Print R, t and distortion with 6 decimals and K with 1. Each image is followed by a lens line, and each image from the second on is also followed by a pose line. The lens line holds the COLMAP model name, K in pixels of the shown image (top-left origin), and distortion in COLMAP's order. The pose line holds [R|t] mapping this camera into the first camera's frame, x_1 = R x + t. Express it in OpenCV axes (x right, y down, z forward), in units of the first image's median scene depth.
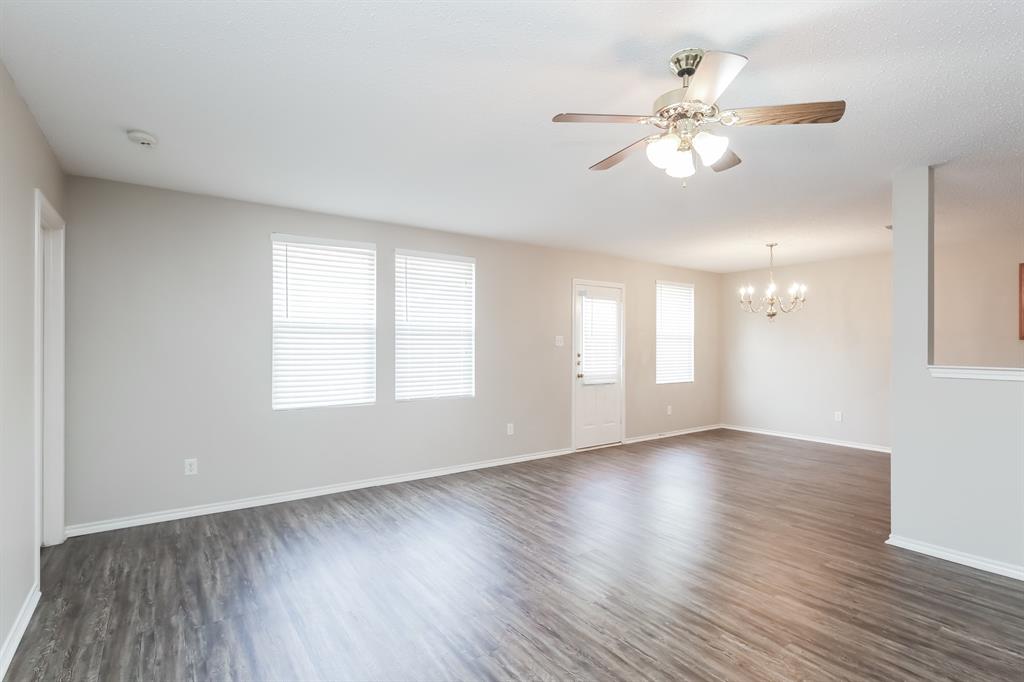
lens RADIAL K [[496.0, 0, 512.0], [0, 496.0, 341.0], [0, 0, 1]] dist [0.013037, -0.000218]
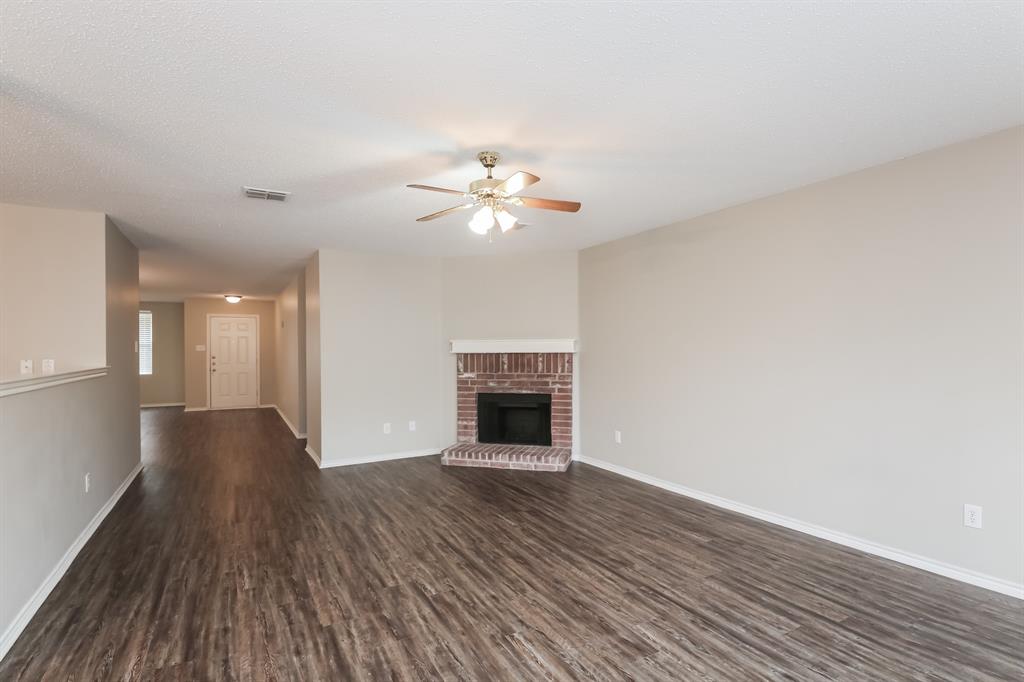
lens RADIAL K [[494.2, 0, 512.0], [0, 494.2, 341.0], [0, 0, 1]] dist [-0.019125, -0.000271]
pose [[-0.994012, 0.007526, 0.109011, 0.086365], [0.004502, 0.999599, -0.027963, 0.018136], [-0.109178, -0.027305, -0.993647, 1.764925]]
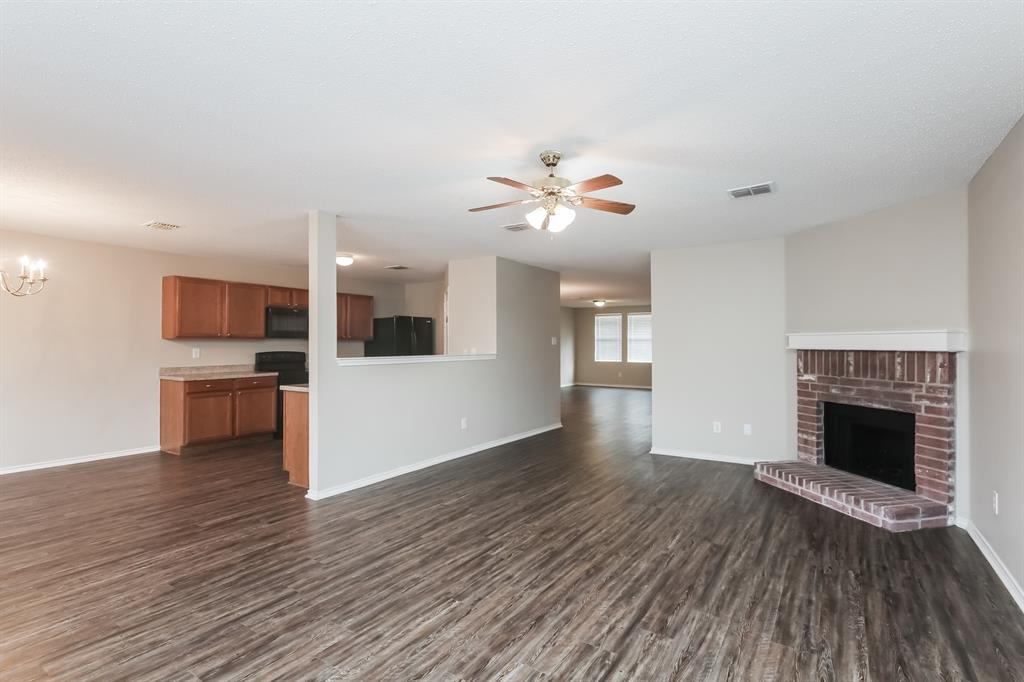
lens RADIAL K [[485.0, 0, 526.1], [0, 485.0, 336.9], [0, 0, 1]] dist [0.005380, -0.000346]
pose [[-0.374787, 0.013268, 0.927016, -0.710854], [-0.011755, 0.999749, -0.019061, 0.009558], [-0.927036, -0.018041, -0.374537, 1.167783]]
